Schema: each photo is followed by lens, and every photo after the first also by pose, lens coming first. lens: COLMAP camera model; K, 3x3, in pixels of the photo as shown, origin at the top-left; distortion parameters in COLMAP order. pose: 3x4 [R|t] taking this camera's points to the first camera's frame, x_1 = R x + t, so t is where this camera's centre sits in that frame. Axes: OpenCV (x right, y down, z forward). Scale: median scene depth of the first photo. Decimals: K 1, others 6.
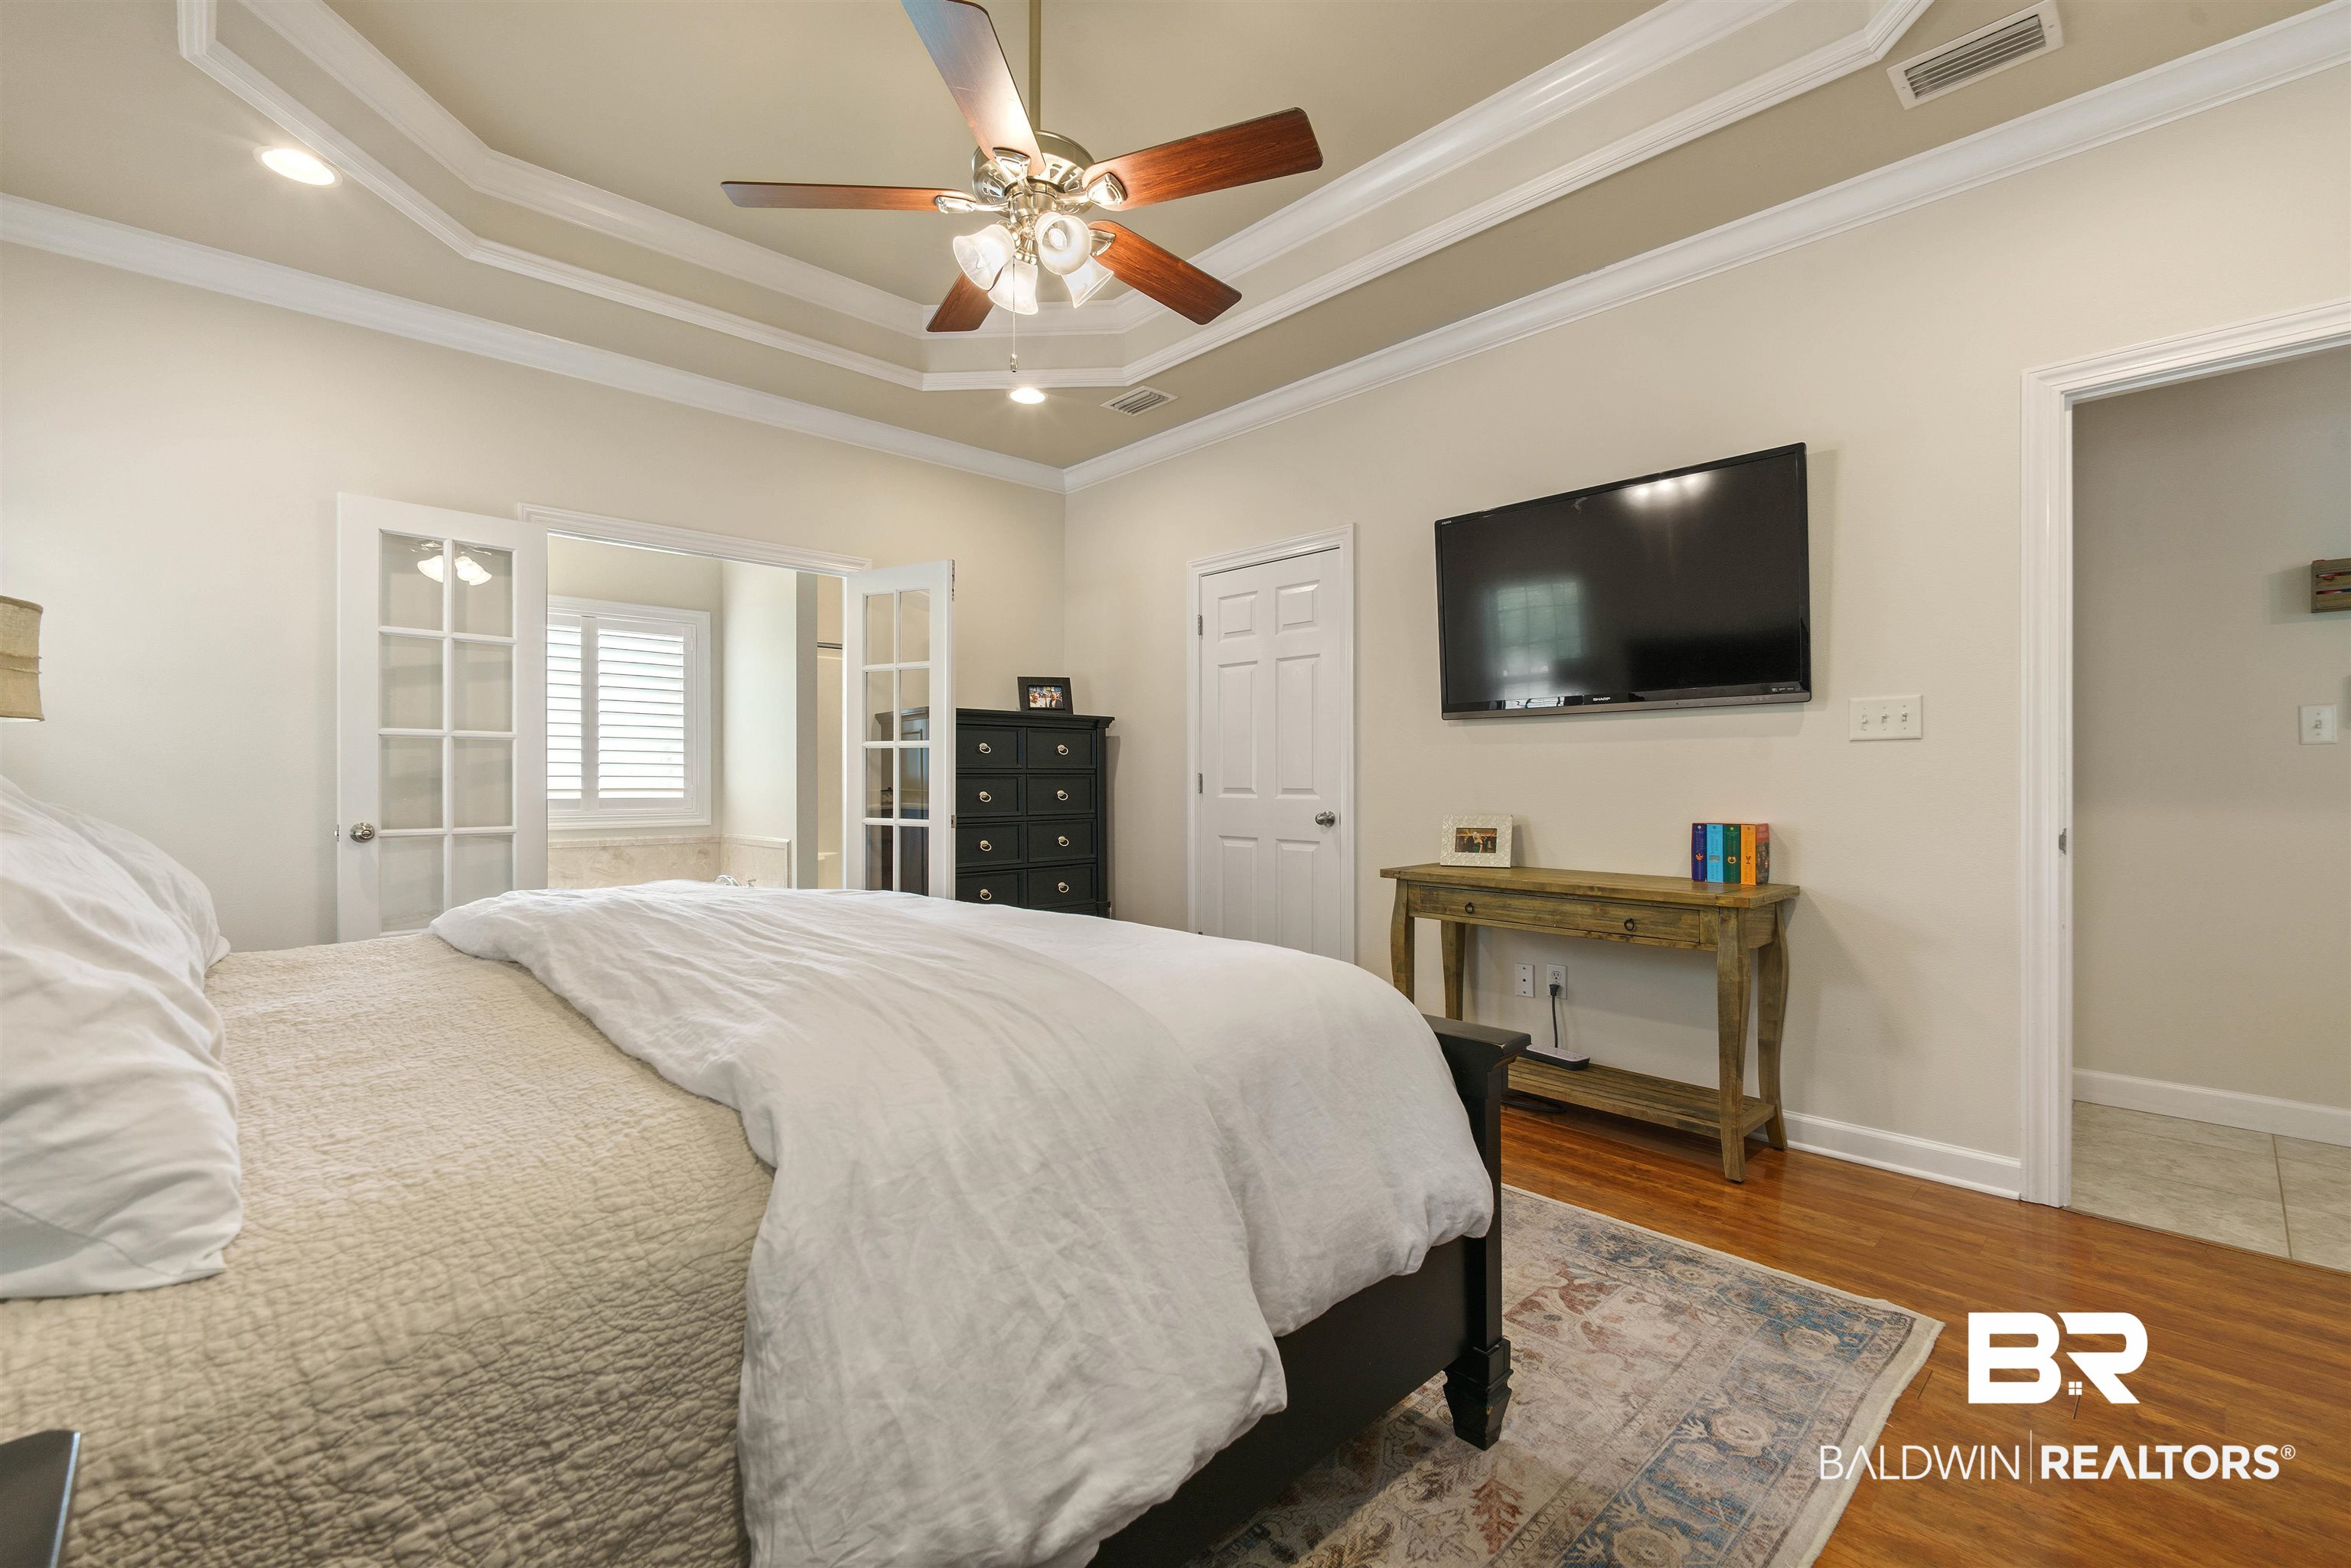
lens RADIAL K [[1010.6, 0, 1190.5], [0, 1010.6, 778.4], [0, 0, 1]] dist [-0.002363, 0.000340]
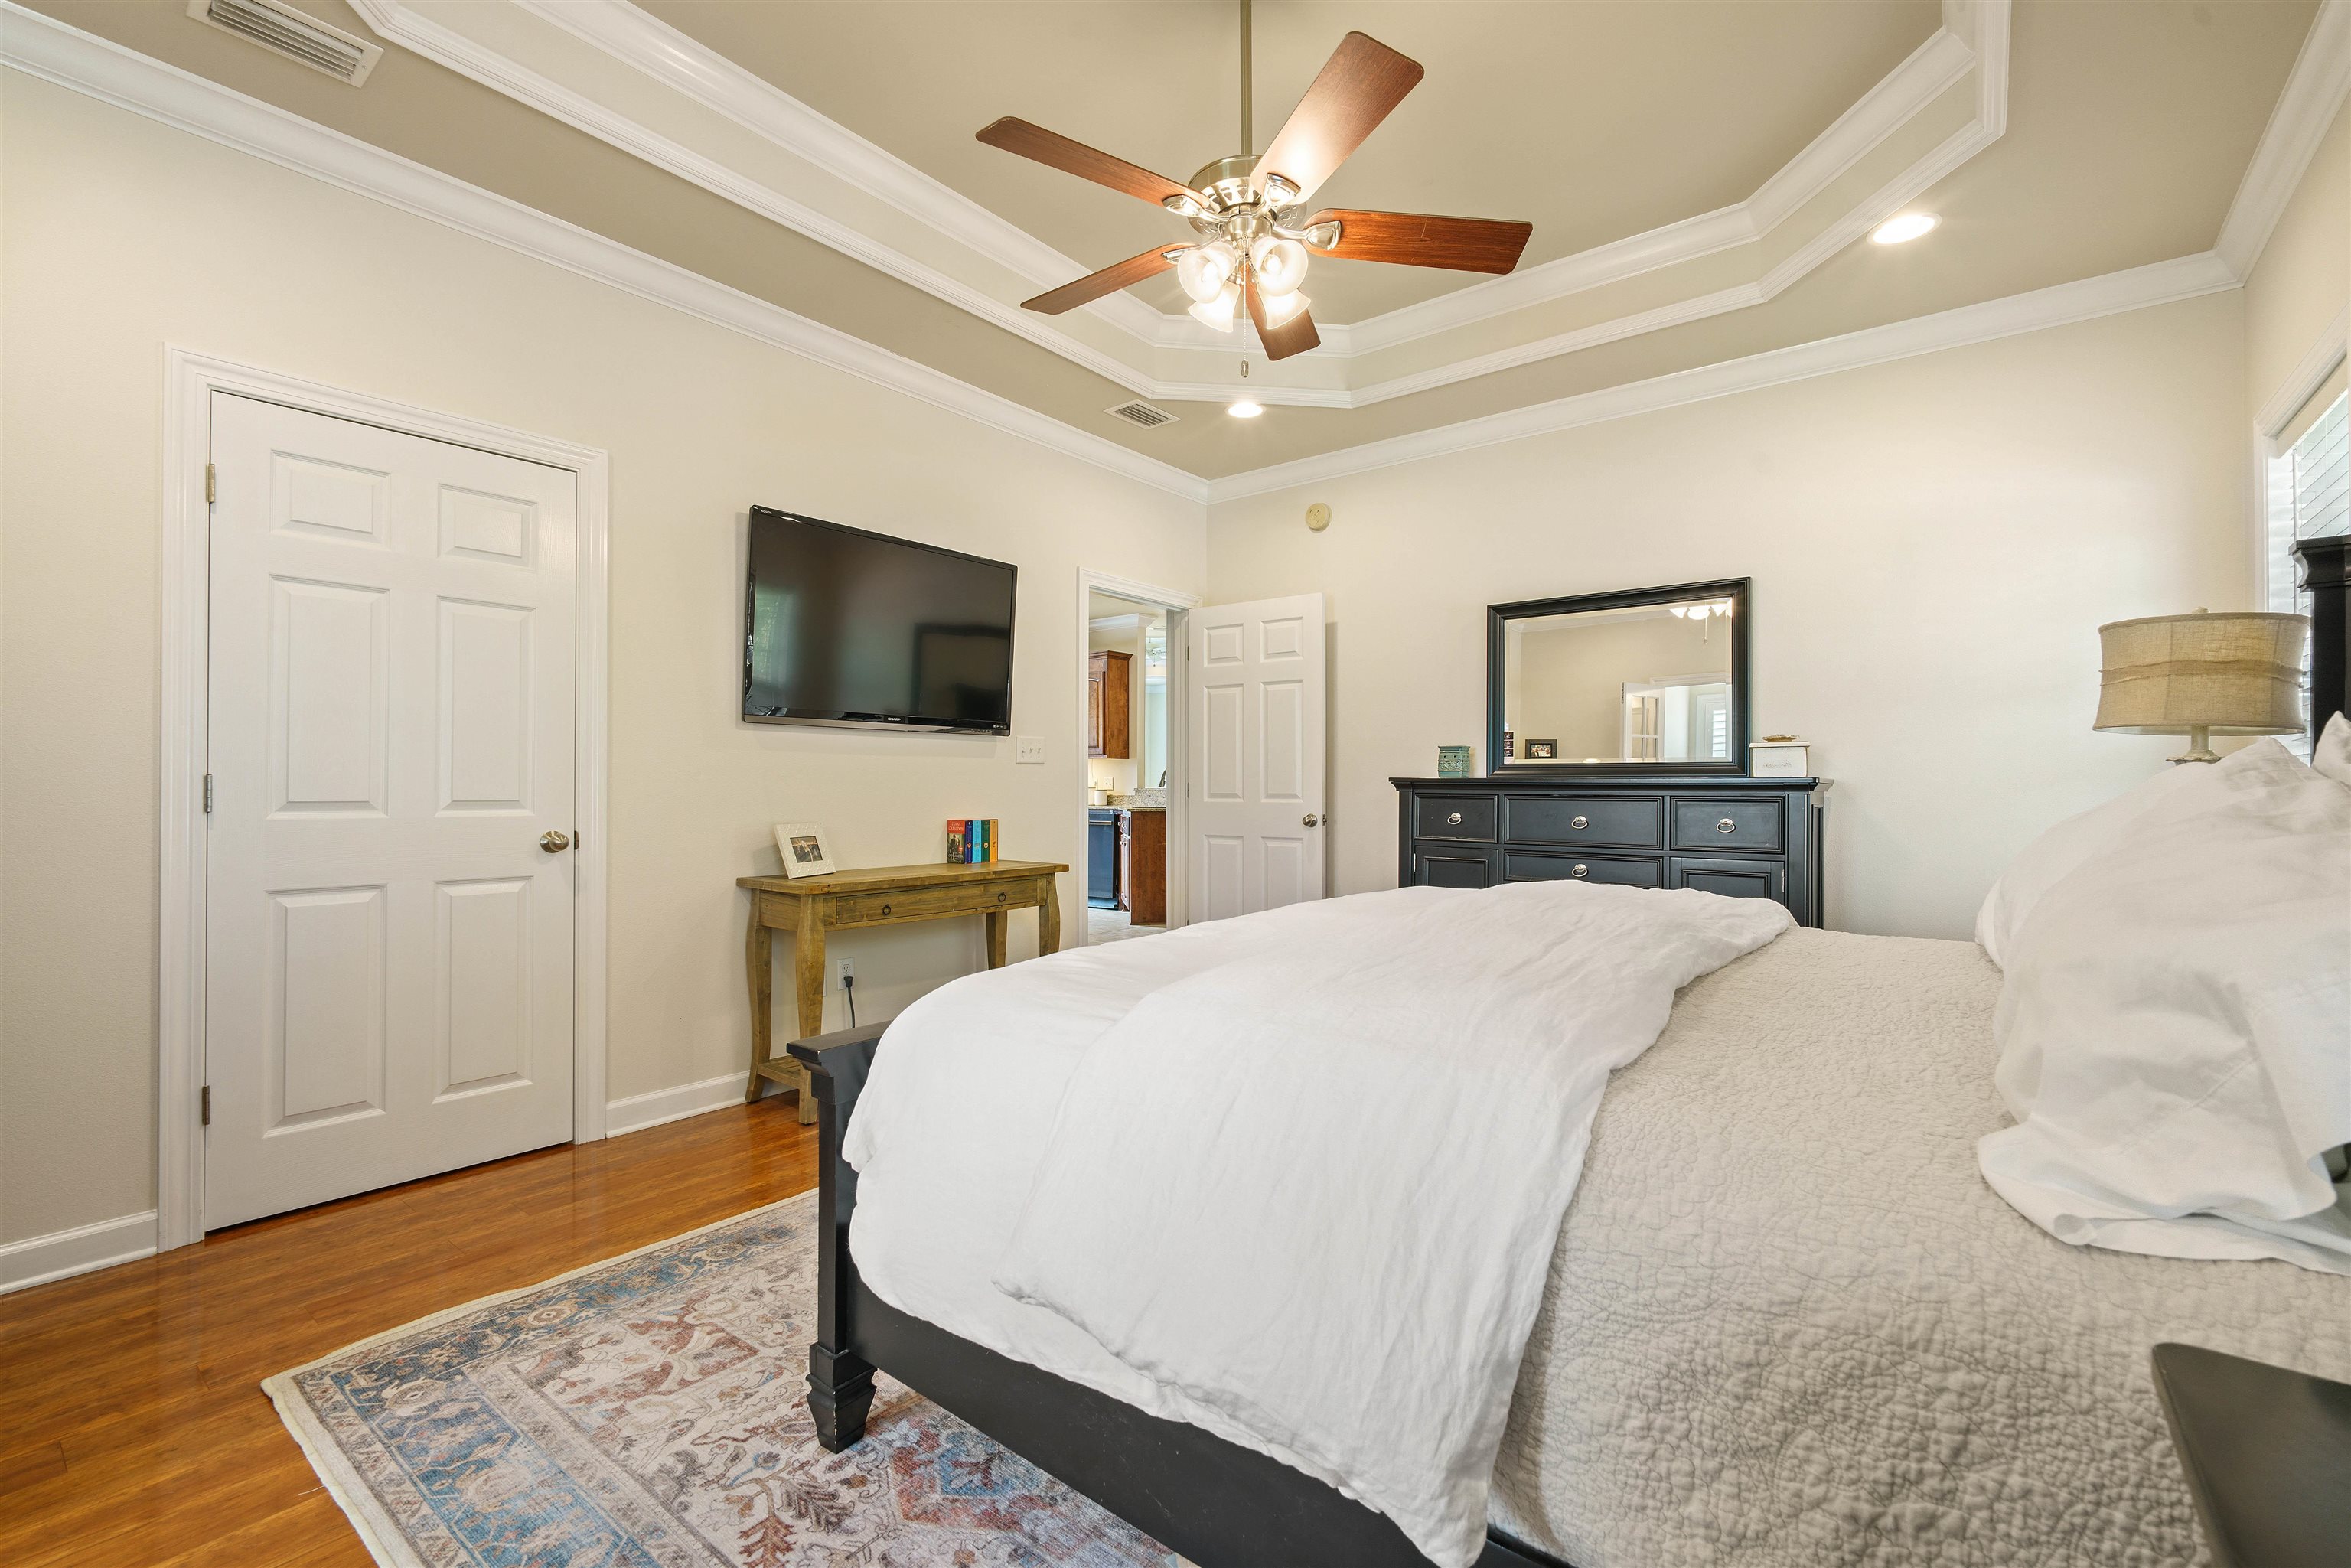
lens RADIAL K [[1010.6, 0, 1188.8], [0, 1010.6, 781.3], [0, 0, 1]] dist [-0.002363, 0.000340]
pose [[-0.145359, 0.011357, 0.989314, -1.195103], [-0.000996, 0.999932, -0.011625, 0.009575], [-0.989378, -0.002675, -0.145338, 1.242062]]
